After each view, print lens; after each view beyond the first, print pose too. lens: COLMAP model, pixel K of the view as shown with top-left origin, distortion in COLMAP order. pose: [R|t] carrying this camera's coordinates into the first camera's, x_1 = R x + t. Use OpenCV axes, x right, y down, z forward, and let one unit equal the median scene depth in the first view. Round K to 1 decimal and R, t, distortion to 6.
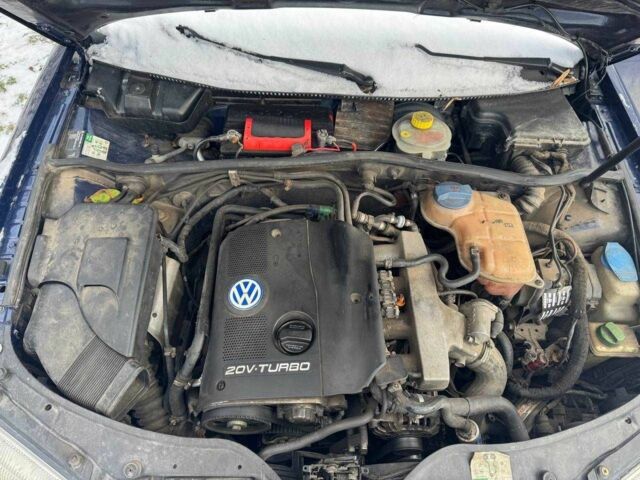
lens RADIAL K [[433.6, 0, 320.0], [0, 433.6, 240.0], [0, 0, 1]] dist [0.071821, -0.081441]
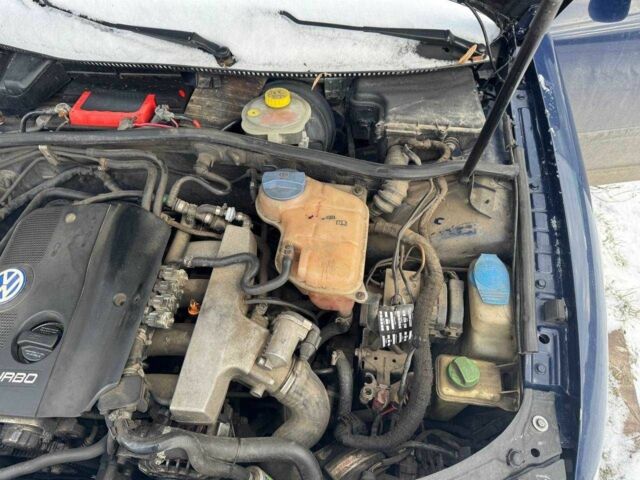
lens RADIAL K [[433.6, 0, 320.0], [0, 433.6, 240.0], [0, 0, 1]] dist [0.071821, -0.081441]
pose [[0.991410, 0.055607, -0.118377, 0.447617], [-0.060764, 0.997334, -0.040404, 0.029476], [0.115815, 0.047250, 0.992146, 0.195939]]
